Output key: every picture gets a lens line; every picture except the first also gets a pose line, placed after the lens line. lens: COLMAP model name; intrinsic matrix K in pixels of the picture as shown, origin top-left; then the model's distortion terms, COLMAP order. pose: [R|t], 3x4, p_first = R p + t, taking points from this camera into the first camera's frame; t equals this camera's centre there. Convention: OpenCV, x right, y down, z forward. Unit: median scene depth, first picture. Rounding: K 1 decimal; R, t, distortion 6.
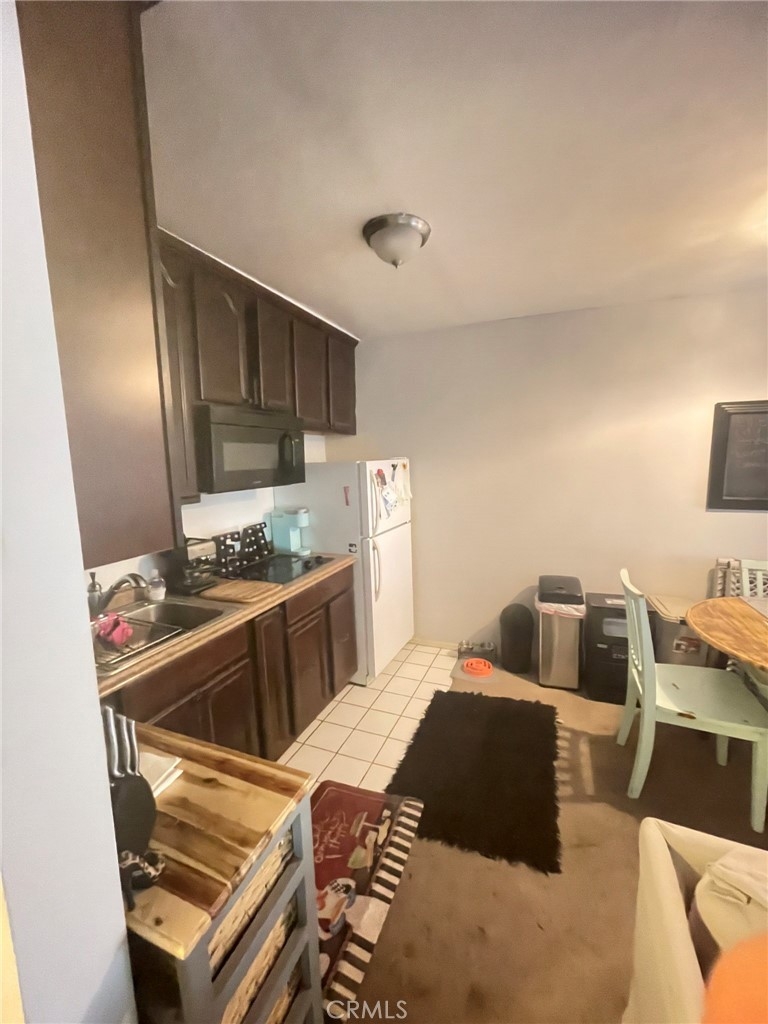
lens RADIAL K [[414.9, 0, 385.6], [0, 414.9, 508.8], [0, 0, 1]] dist [-0.004921, 0.000216]
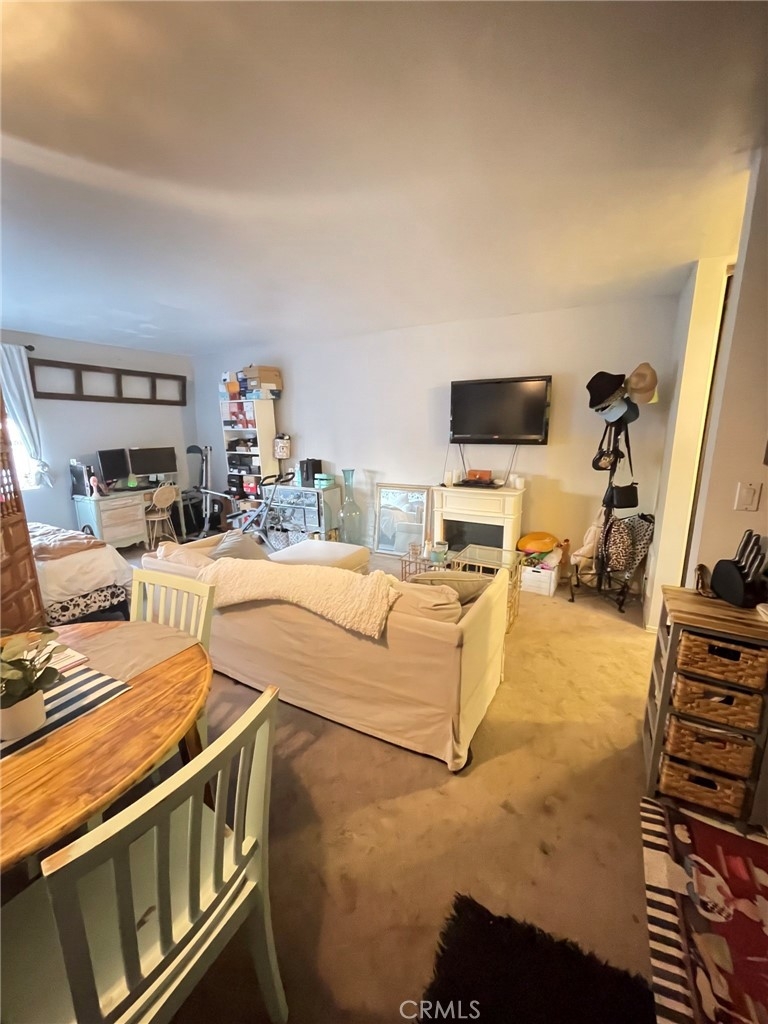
lens RADIAL K [[414.9, 0, 384.7], [0, 414.9, 505.9], [0, 0, 1]] dist [-0.004921, 0.000216]
pose [[-0.992838, 0.009313, 0.119109, 0.300227], [0.047159, 0.946552, 0.319086, -0.126720], [-0.109771, 0.322418, -0.940211, 1.033159]]
